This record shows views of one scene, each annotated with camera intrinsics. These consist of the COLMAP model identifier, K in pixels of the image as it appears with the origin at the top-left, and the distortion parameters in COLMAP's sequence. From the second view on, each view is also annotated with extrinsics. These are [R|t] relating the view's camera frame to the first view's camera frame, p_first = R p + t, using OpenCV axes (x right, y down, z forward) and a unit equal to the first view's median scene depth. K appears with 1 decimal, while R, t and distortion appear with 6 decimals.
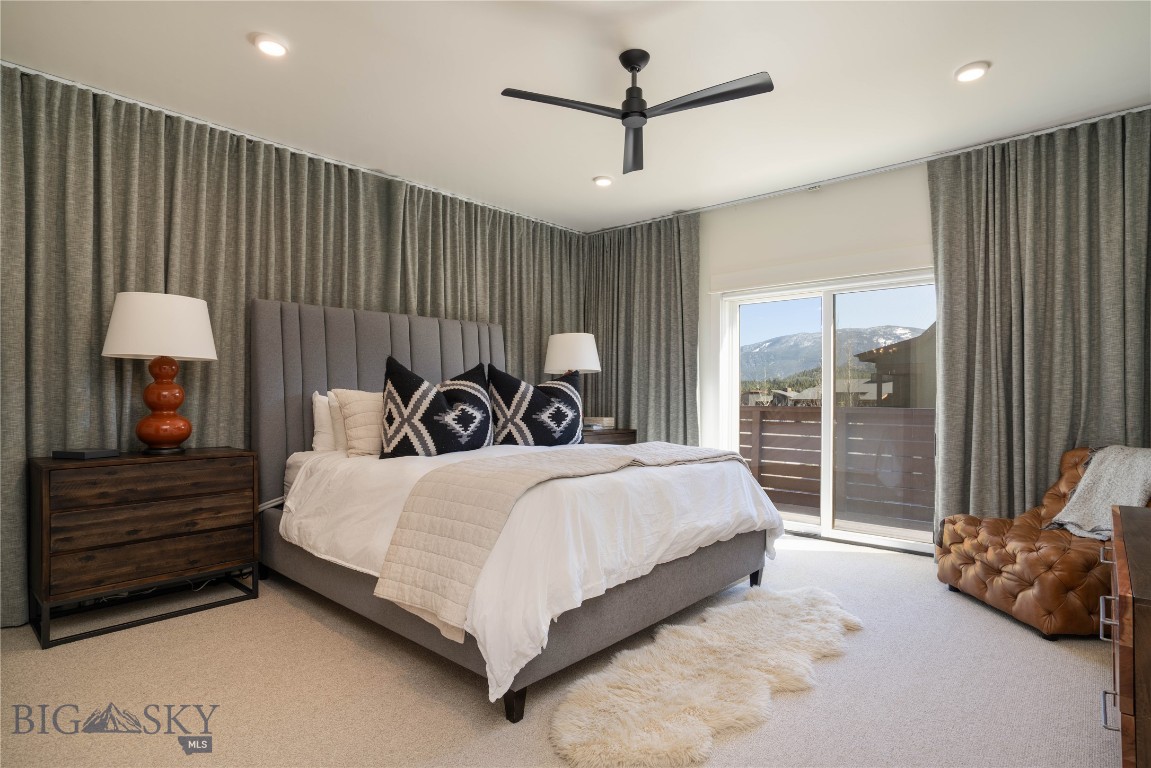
lens RADIAL K [[605.3, 0, 573.5], [0, 605.3, 392.7], [0, 0, 1]] dist [-0.006528, -0.001945]
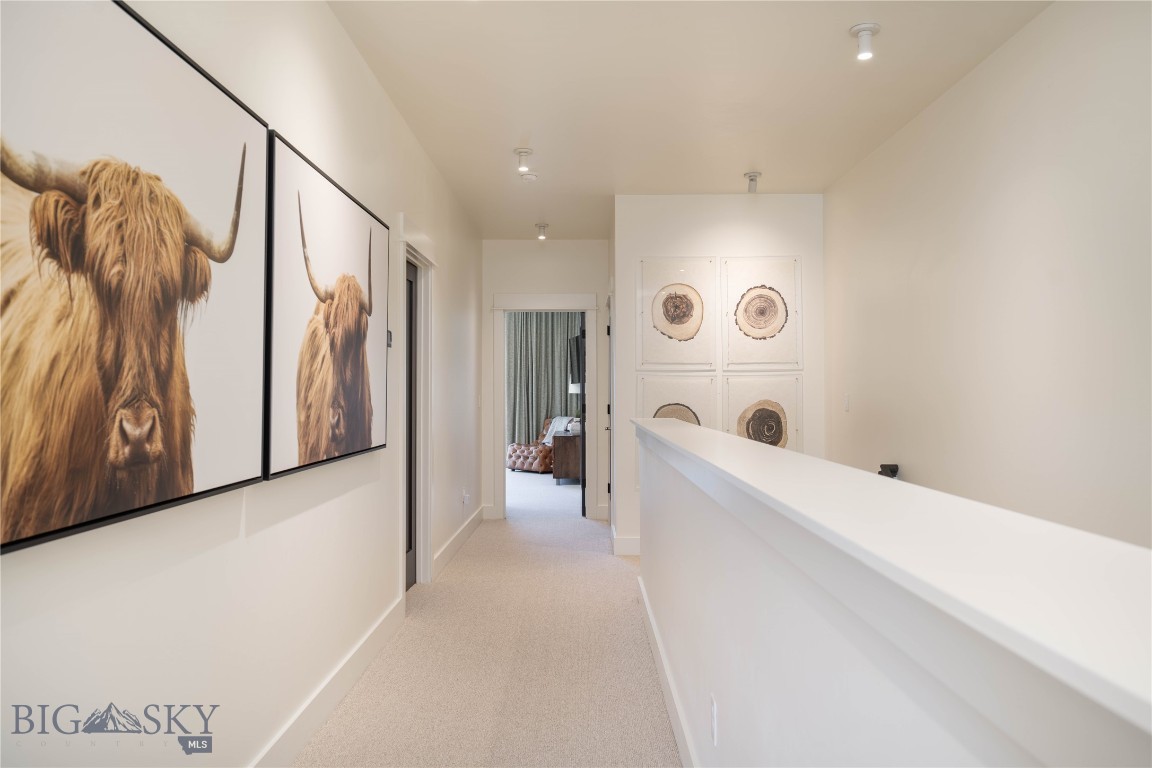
lens RADIAL K [[881.1, 0, 575.6], [0, 881.1, 385.5], [0, 0, 1]] dist [0.031953, 0.001425]
pose [[0.749686, 0.003601, 0.661784, -1.719775], [-0.002730, 0.999994, -0.002348, -0.048491], [-0.661788, -0.000046, 0.749691, -2.083411]]
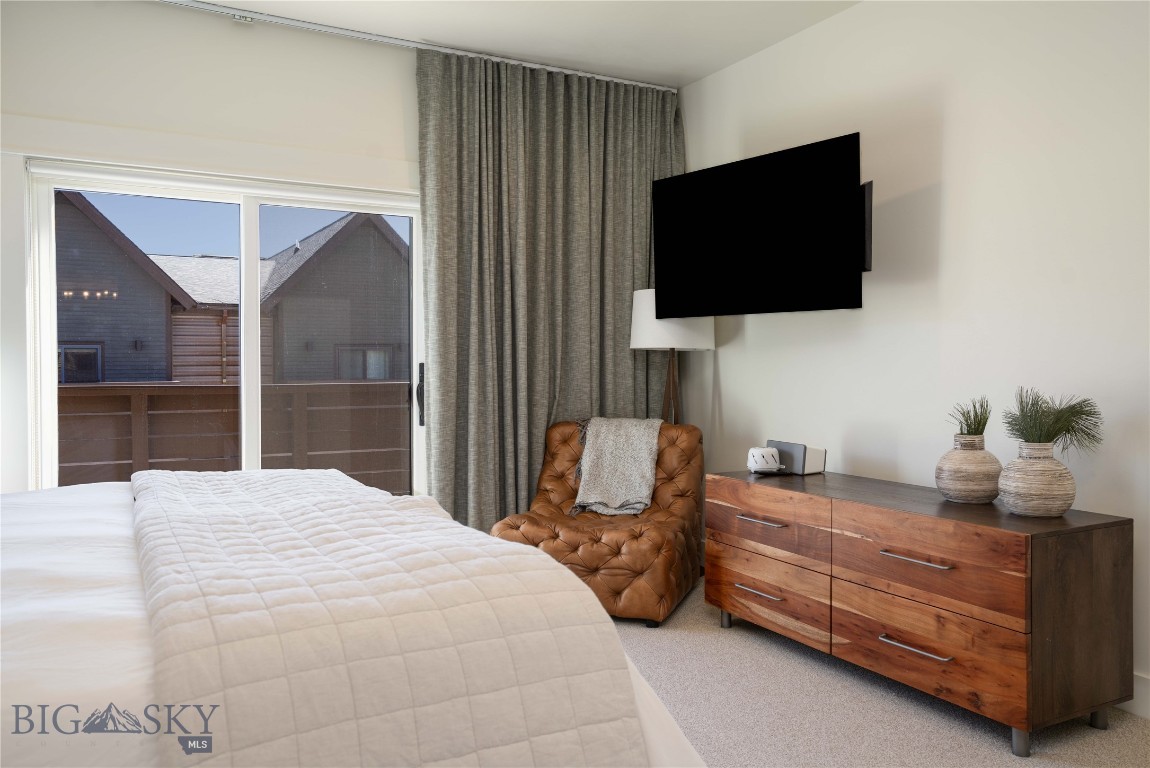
lens RADIAL K [[879.6, 0, 574.8], [0, 879.6, 379.0], [0, 0, 1]] dist [0.031953, 0.001425]
pose [[0.327391, -0.016796, 0.944740, -0.426847], [-0.006138, 0.999783, 0.019902, -0.003188], [-0.944869, -0.012314, 0.327216, 0.524131]]
